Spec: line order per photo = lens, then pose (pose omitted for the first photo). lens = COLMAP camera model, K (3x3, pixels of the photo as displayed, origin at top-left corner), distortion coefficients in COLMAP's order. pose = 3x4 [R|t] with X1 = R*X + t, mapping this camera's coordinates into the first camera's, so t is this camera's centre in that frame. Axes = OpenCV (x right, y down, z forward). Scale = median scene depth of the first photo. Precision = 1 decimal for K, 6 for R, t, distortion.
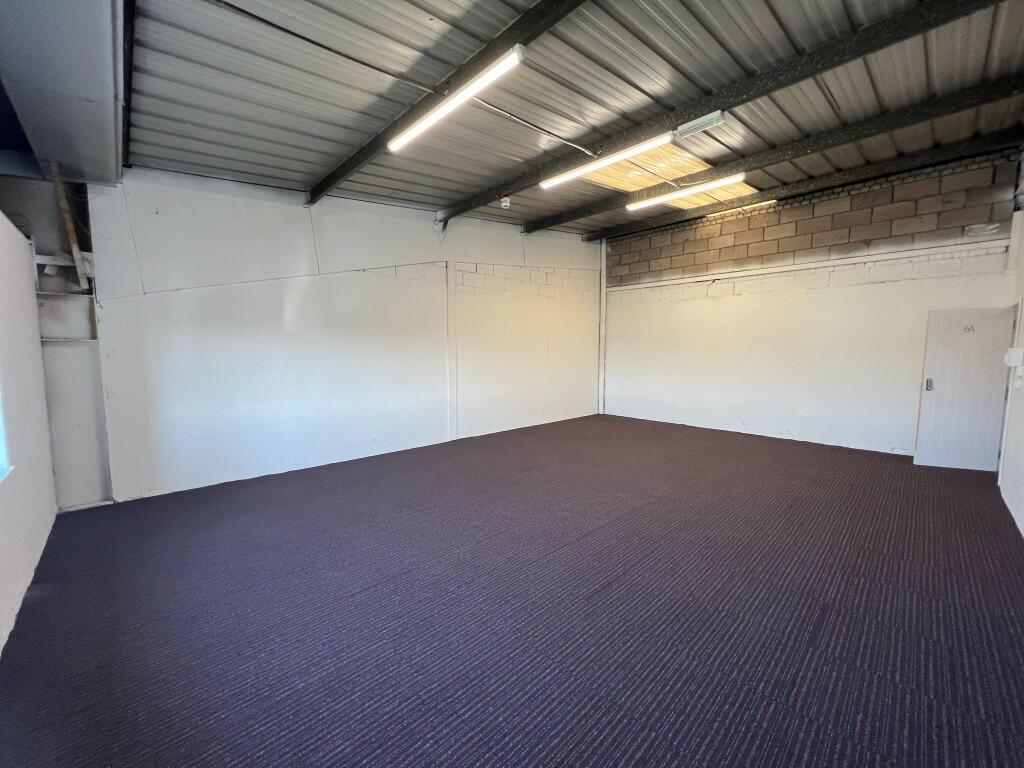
lens RADIAL K [[406.2, 0, 518.4], [0, 406.2, 383.1], [0, 0, 1]] dist [-0.000789, -0.000211]
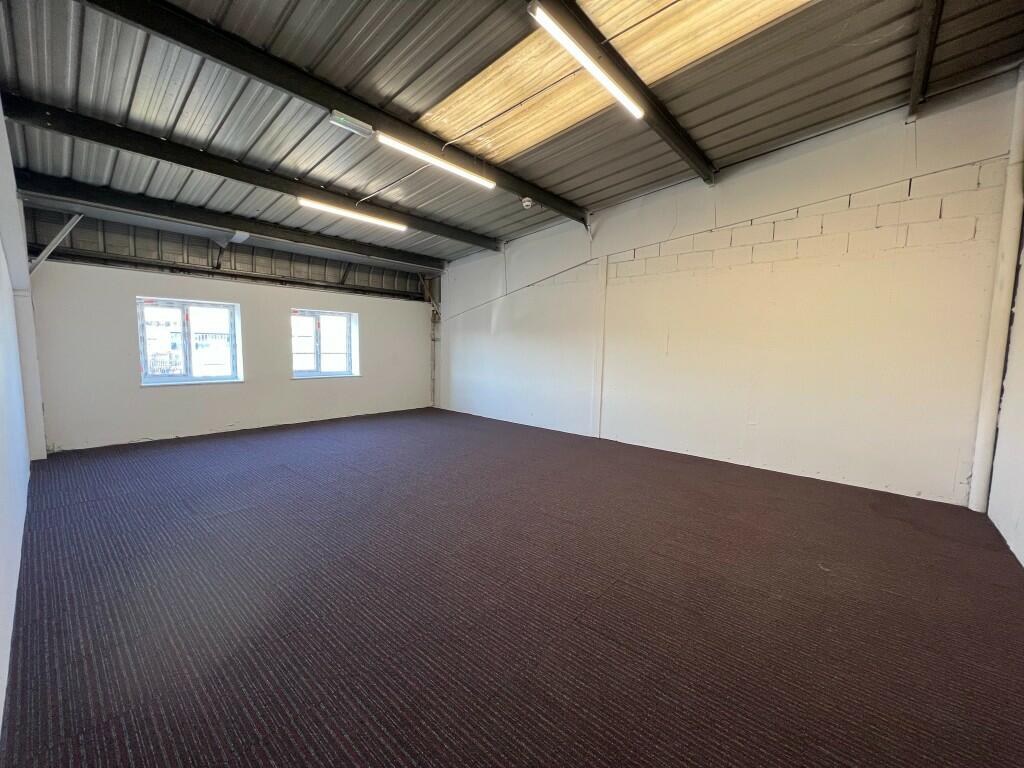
lens RADIAL K [[406.2, 0, 518.4], [0, 406.2, 383.1], [0, 0, 1]] dist [-0.000789, -0.000211]
pose [[0.083079, 0.092048, -0.992283, 0.801215], [-0.106515, 0.990841, 0.082996, -0.052523], [0.990834, 0.098798, 0.092122, 0.713817]]
